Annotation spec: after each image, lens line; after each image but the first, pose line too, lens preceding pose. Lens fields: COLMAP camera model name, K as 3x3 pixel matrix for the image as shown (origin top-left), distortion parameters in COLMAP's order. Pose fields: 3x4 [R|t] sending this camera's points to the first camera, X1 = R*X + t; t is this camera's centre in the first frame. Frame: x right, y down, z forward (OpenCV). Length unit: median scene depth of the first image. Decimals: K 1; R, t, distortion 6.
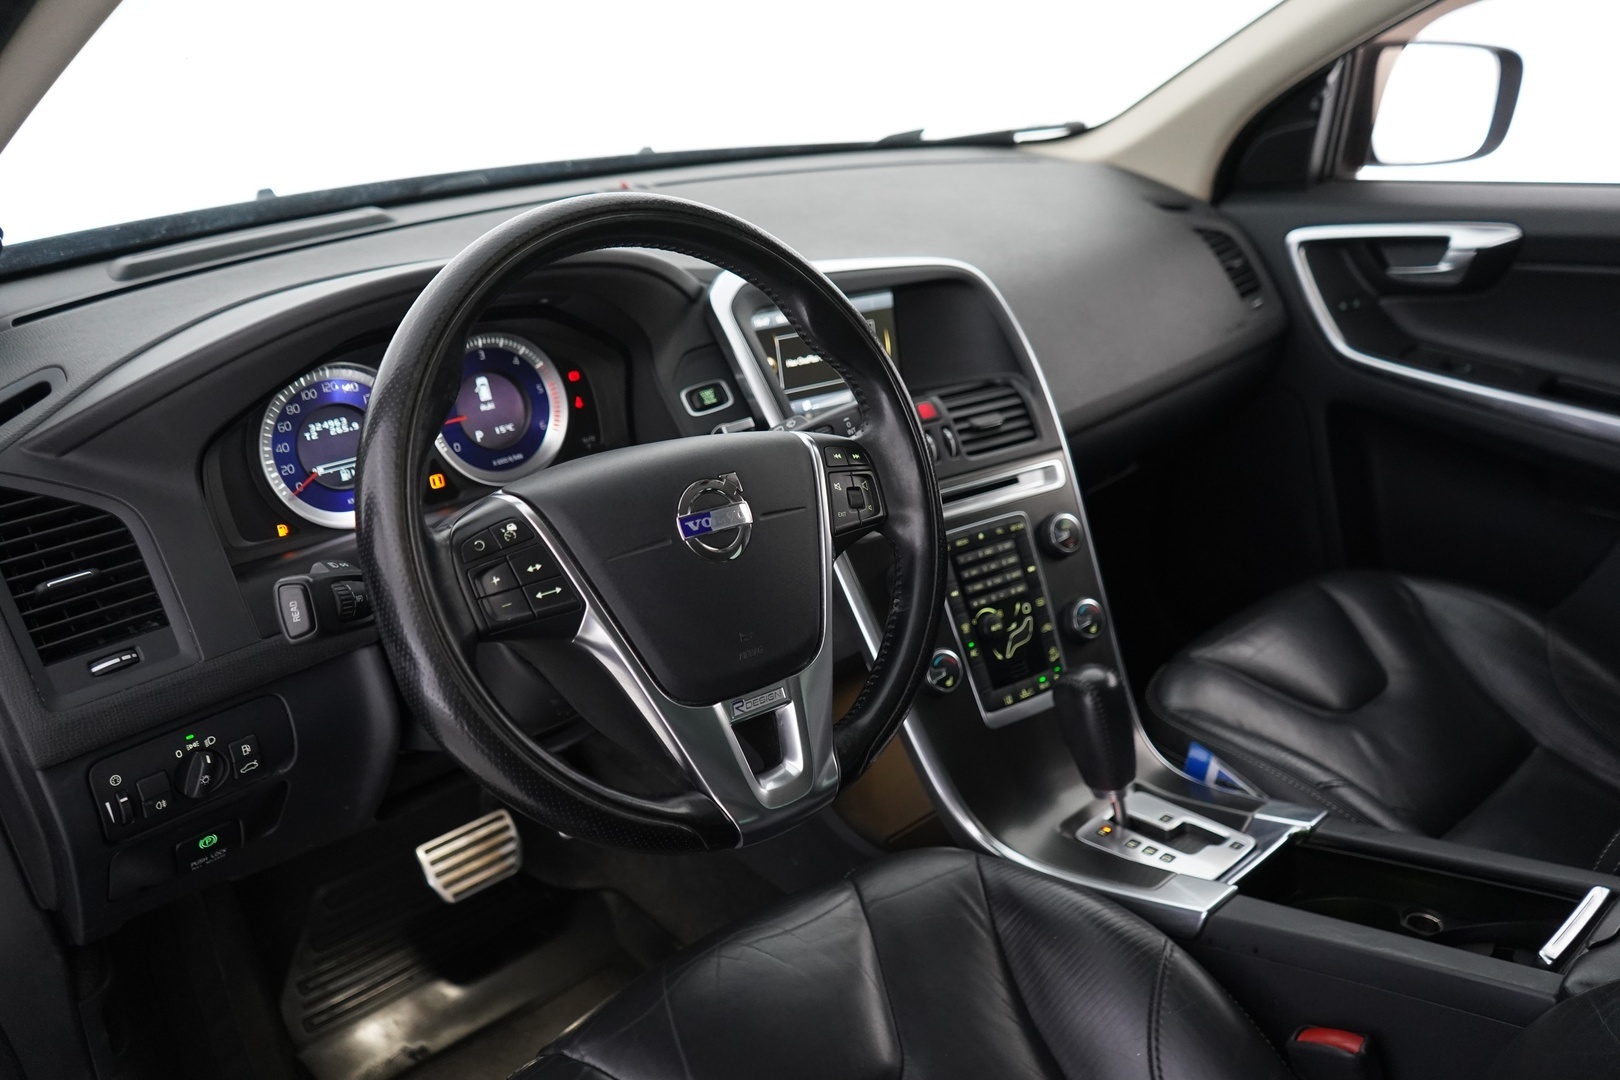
lens RADIAL K [[1307.1, 0, 813.2], [0, 1307.1, 533.2], [0, 0, 1]] dist [-0.015293, 0.017925]
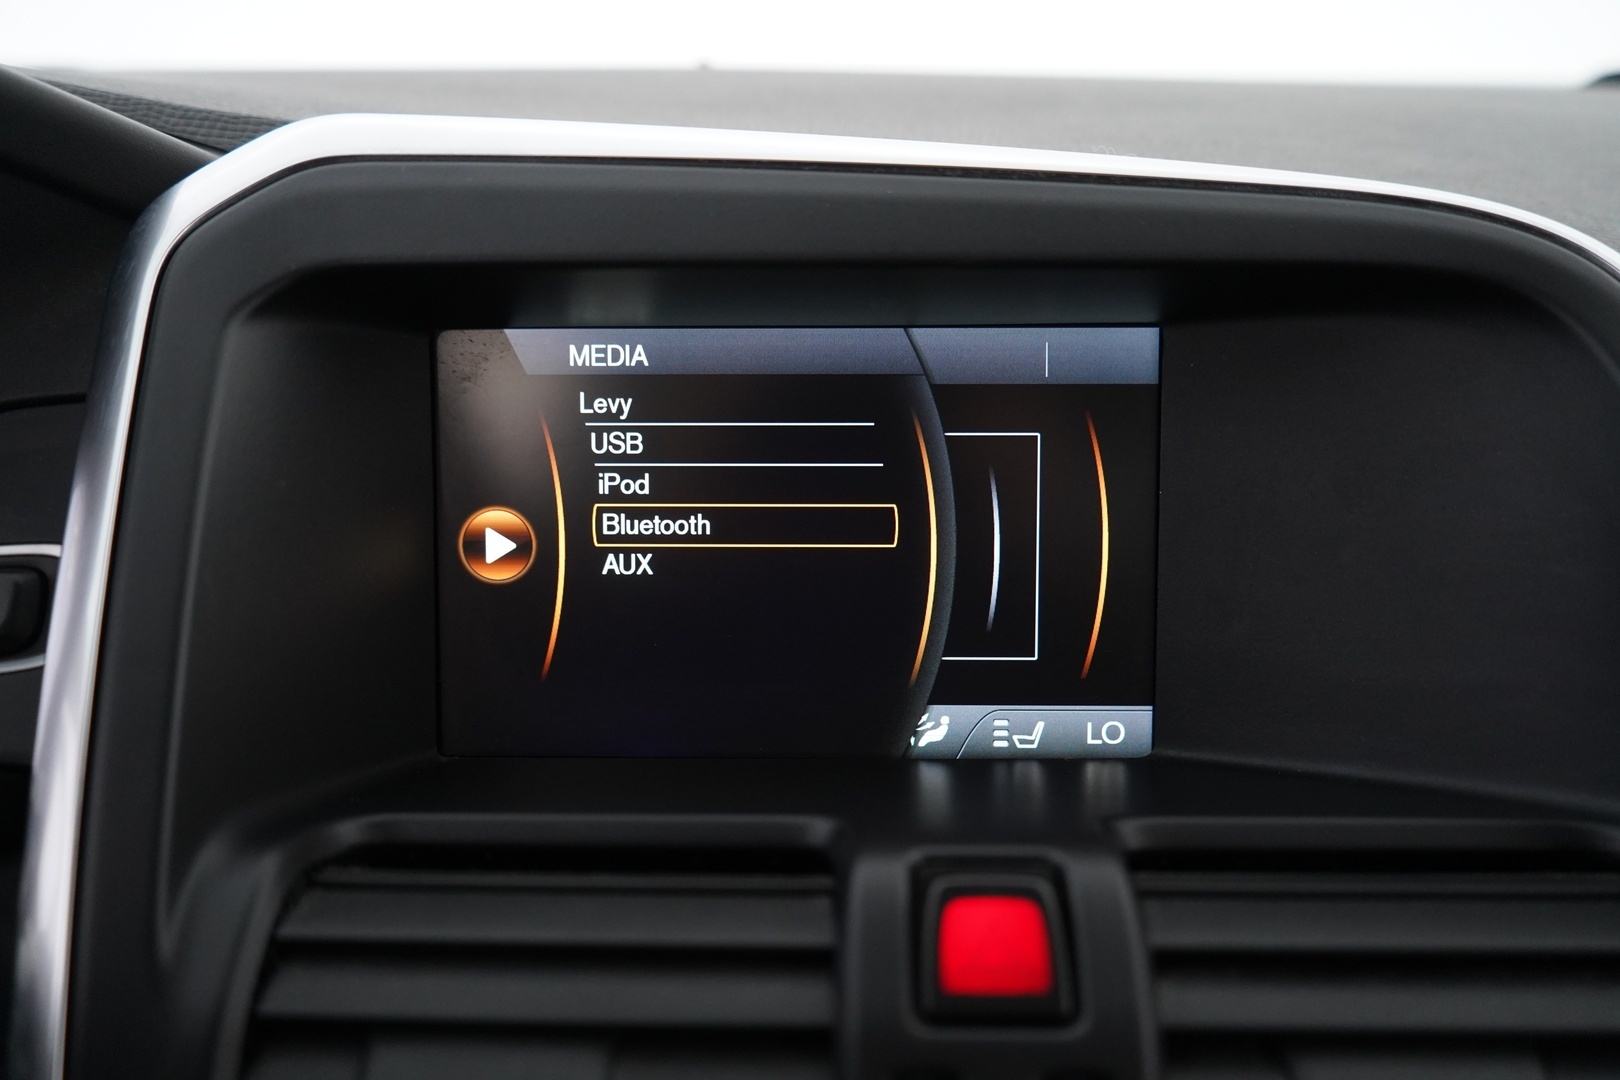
lens RADIAL K [[1307.1, 0, 809.4], [0, 1307.1, 541.1], [0, 0, 1]] dist [-0.015293, 0.017925]
pose [[0.820995, 0.157988, -0.548640, 0.164129], [-0.228561, 0.971537, -0.062257, -0.138434], [0.523188, 0.176511, 0.833737, 0.909921]]
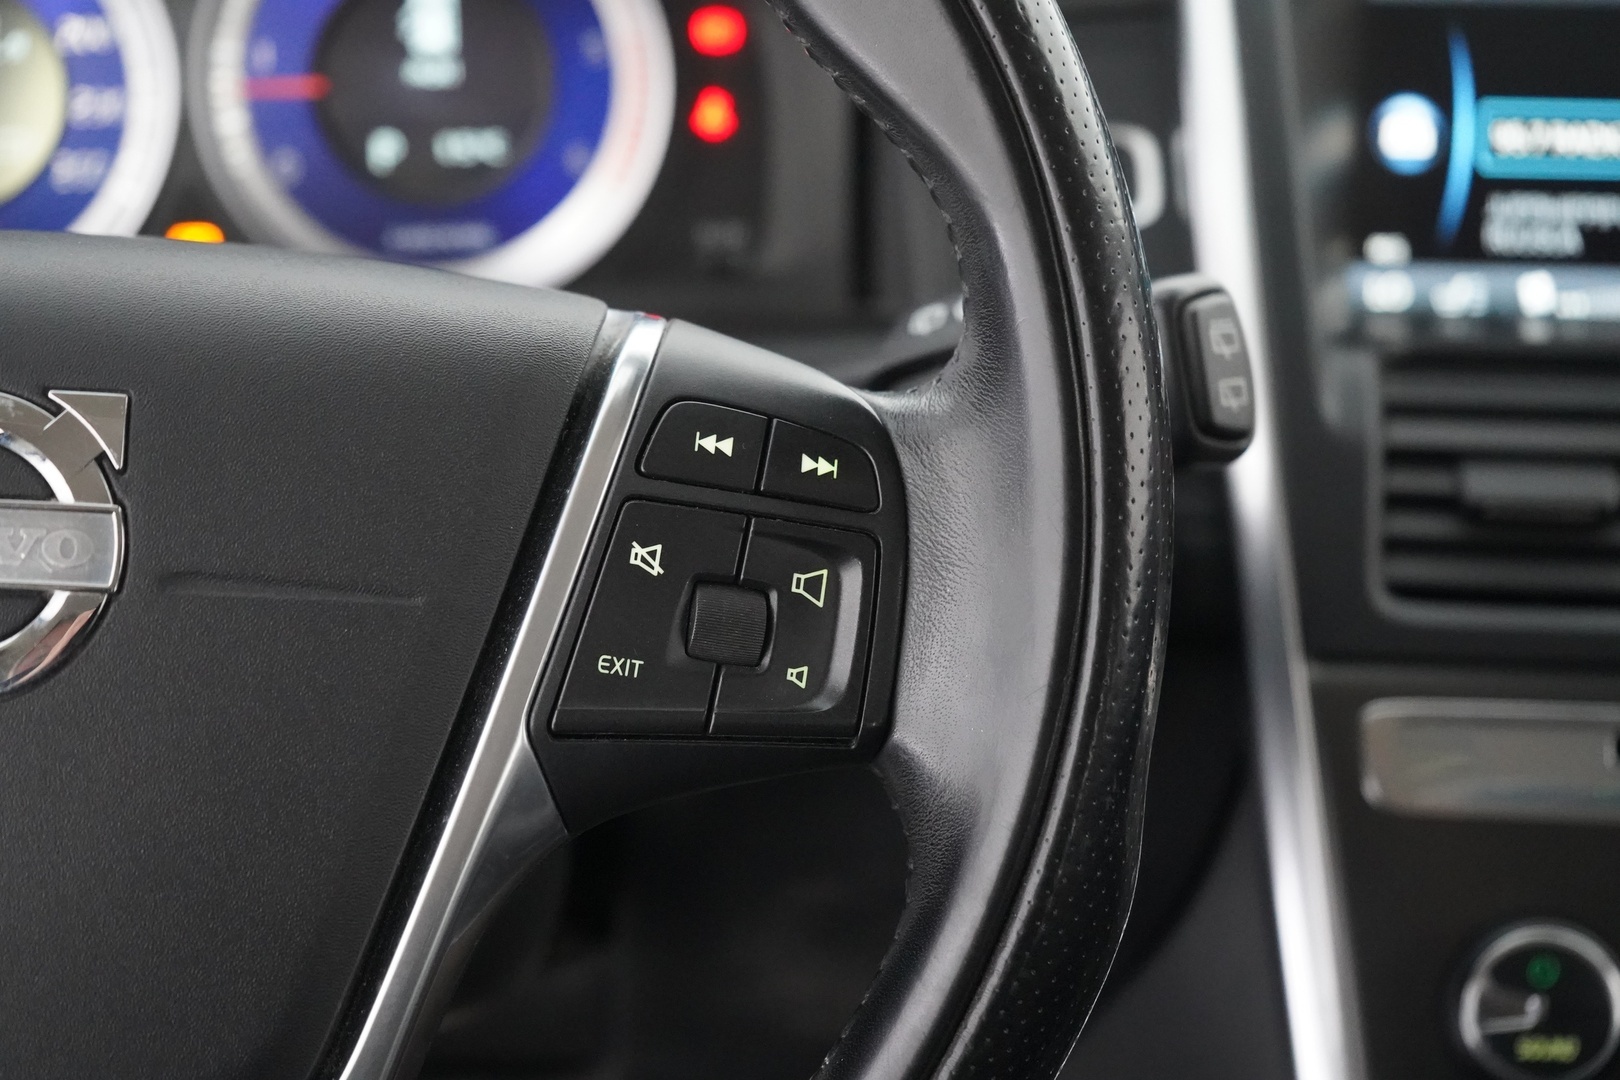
lens RADIAL K [[3146.8, 0, 806.7], [0, 3146.8, 534.8], [0, 0, 1]] dist [-0.058499, 0.000000]
pose [[0.786442, 0.260768, -0.559919, 0.299617], [-0.249542, 0.963375, 0.098169, -0.084167], [0.565012, 0.062519, 0.822711, 0.398000]]
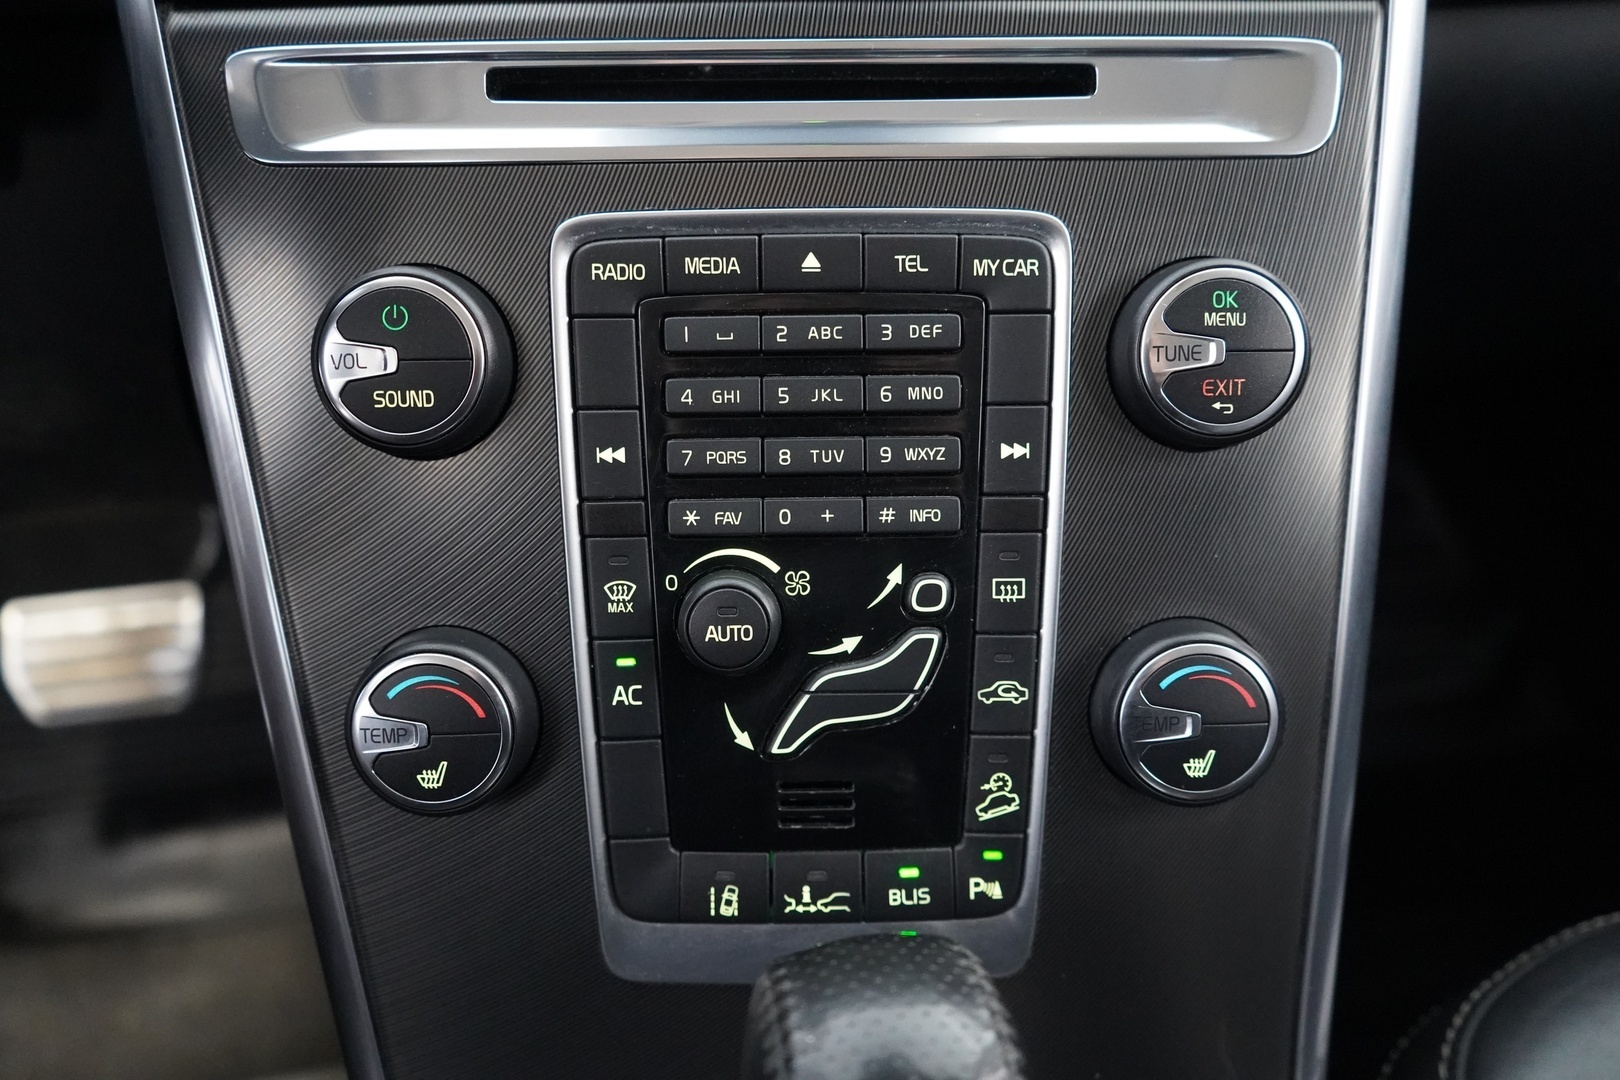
lens RADIAL K [[1307.1, 0, 813.5], [0, 1307.1, 524.6], [0, 0, 1]] dist [-0.015293, 0.017925]
pose [[0.844912, 0.317319, -0.430619, 0.269391], [-0.219923, 0.939922, 0.261113, -0.016894], [0.487605, -0.125914, 0.863937, 0.842691]]
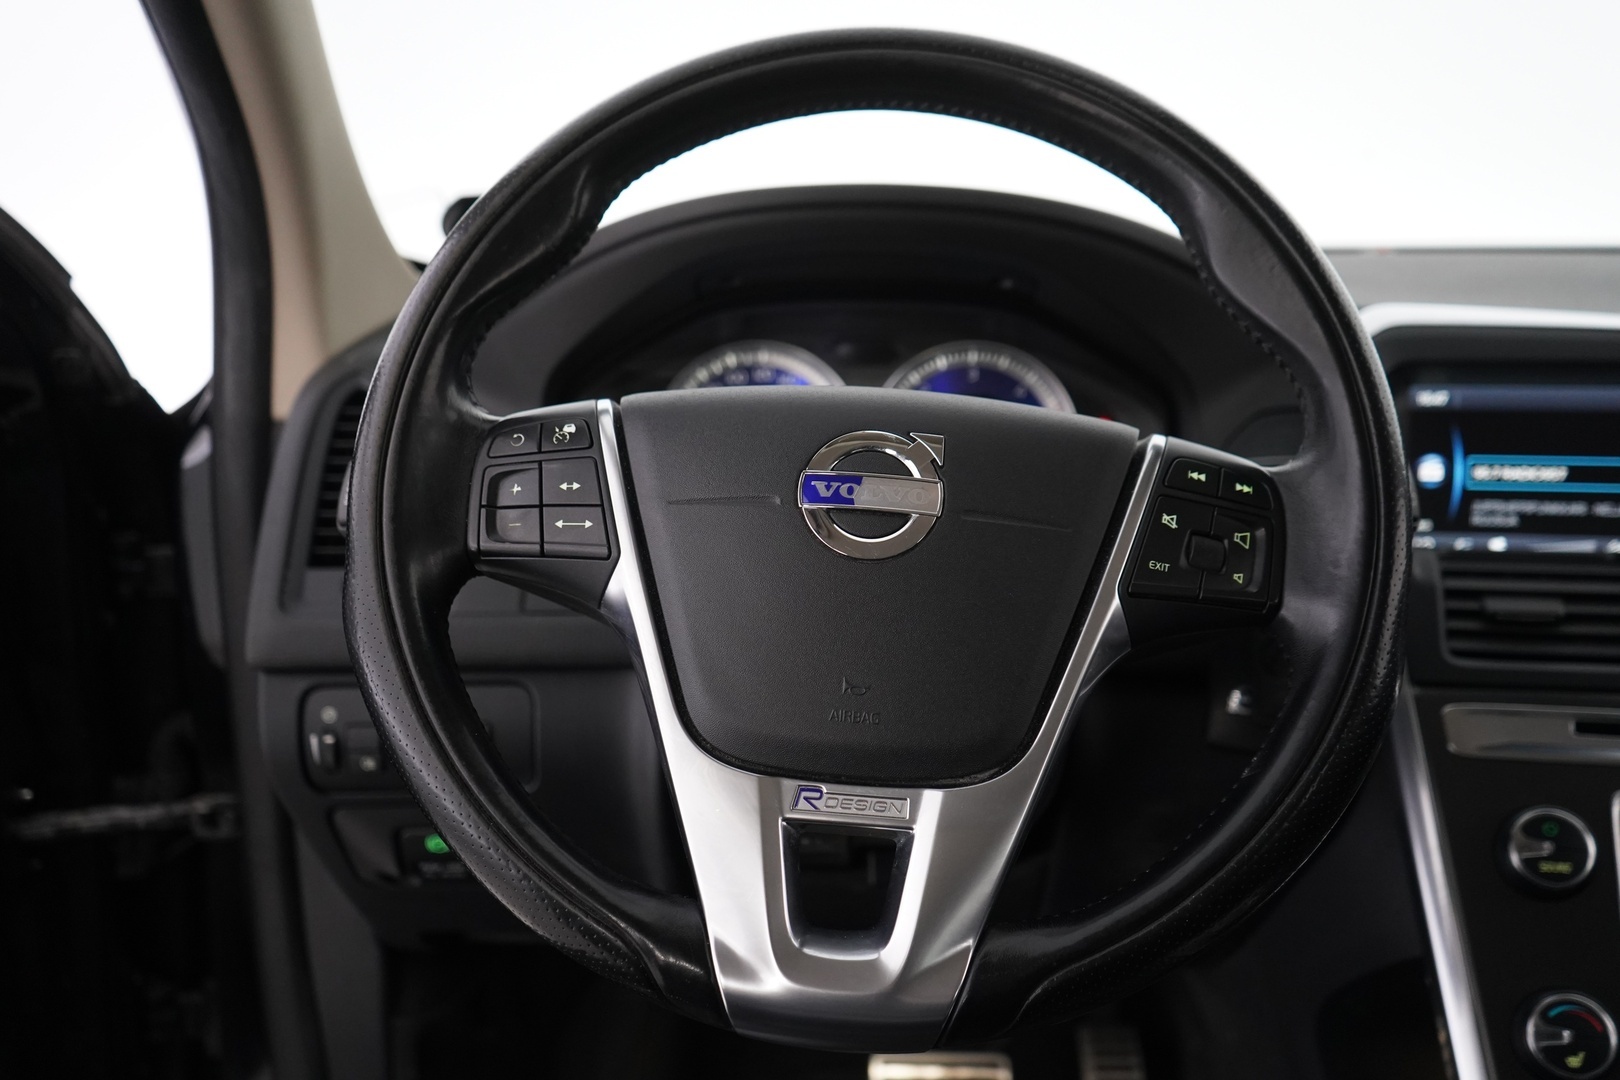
lens RADIAL K [[1483.6, 0, 806.2], [0, 1483.6, 528.7], [0, 0, 1]] dist [-0.005142, 0.000000]
pose [[0.706349, 0.134189, -0.695028, 0.274357], [-0.280696, 0.954469, -0.100990, 0.059605], [0.649831, 0.266426, 0.711855, 0.344141]]
